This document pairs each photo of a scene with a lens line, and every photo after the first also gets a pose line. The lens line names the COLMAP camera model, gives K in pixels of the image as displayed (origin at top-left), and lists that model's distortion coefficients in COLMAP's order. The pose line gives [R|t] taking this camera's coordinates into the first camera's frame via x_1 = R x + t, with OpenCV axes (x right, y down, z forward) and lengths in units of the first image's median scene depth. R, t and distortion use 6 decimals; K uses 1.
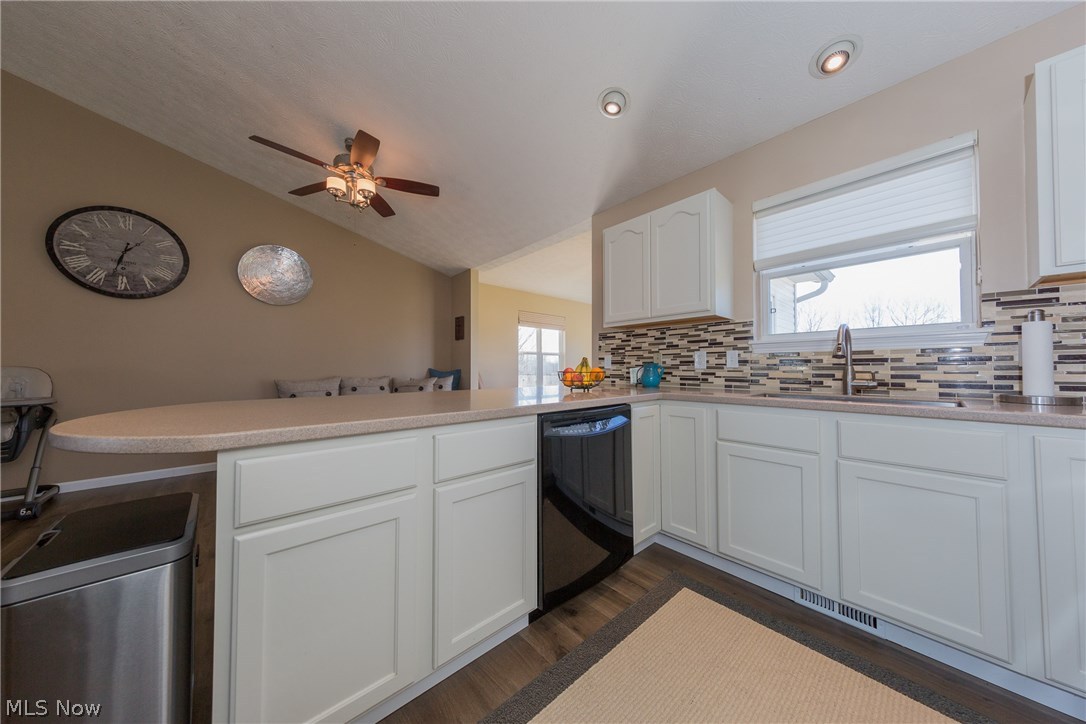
lens RADIAL K [[343.0, 0, 543.2], [0, 343.0, 361.6], [0, 0, 1]] dist [0.001417, 0.000254]
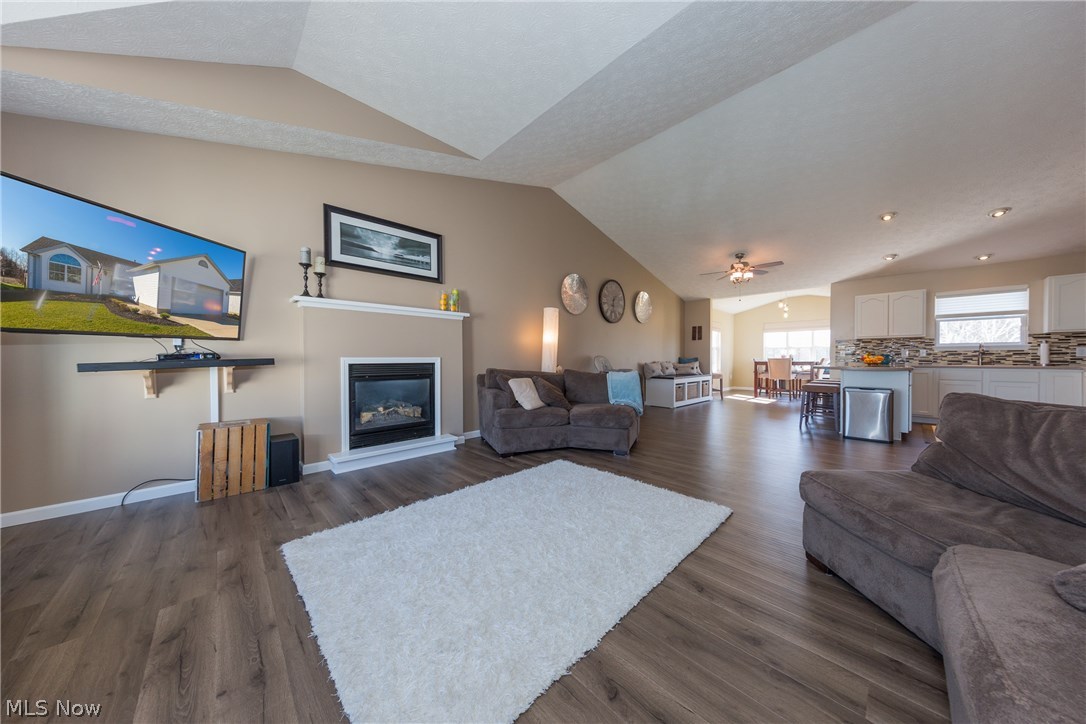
lens RADIAL K [[343.0, 0, 541.7], [0, 343.0, 362.0], [0, 0, 1]] dist [0.001417, 0.000254]
pose [[0.999749, -0.000394, 0.022389, -2.176610], [-0.000322, 0.999489, 0.031978, -0.019158], [-0.022390, -0.031977, 0.999238, -1.386450]]
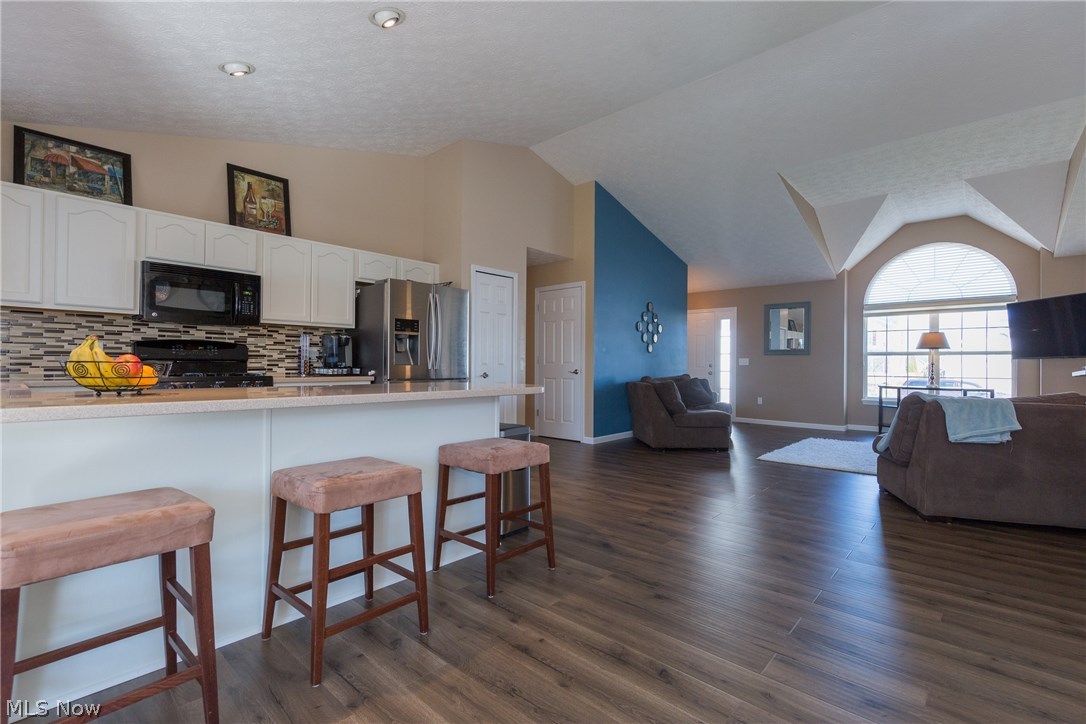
lens RADIAL K [[485.5, 0, 550.5], [0, 485.5, 365.1], [0, 0, 1]] dist [0.014742, -0.000901]
pose [[-0.994132, -0.006418, -0.107986, -0.456140], [-0.004147, 0.999766, -0.021239, 0.042822], [0.108097, -0.020666, -0.993926, 1.656657]]
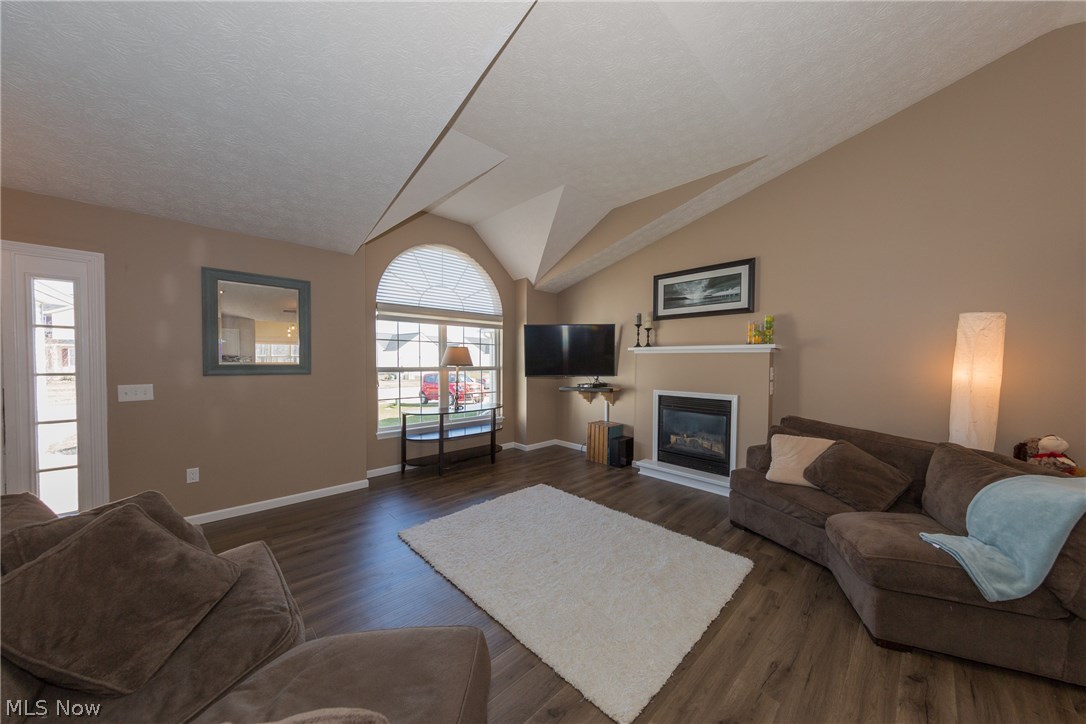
lens RADIAL K [[343.0, 0, 546.0], [0, 343.0, 370.0], [0, 0, 1]] dist [0.001417, 0.000254]
pose [[0.027610, 0.028096, -0.999224, -1.230146], [0.021045, 0.999367, 0.028681, -0.150133], [0.999397, -0.021821, 0.027001, -0.688780]]
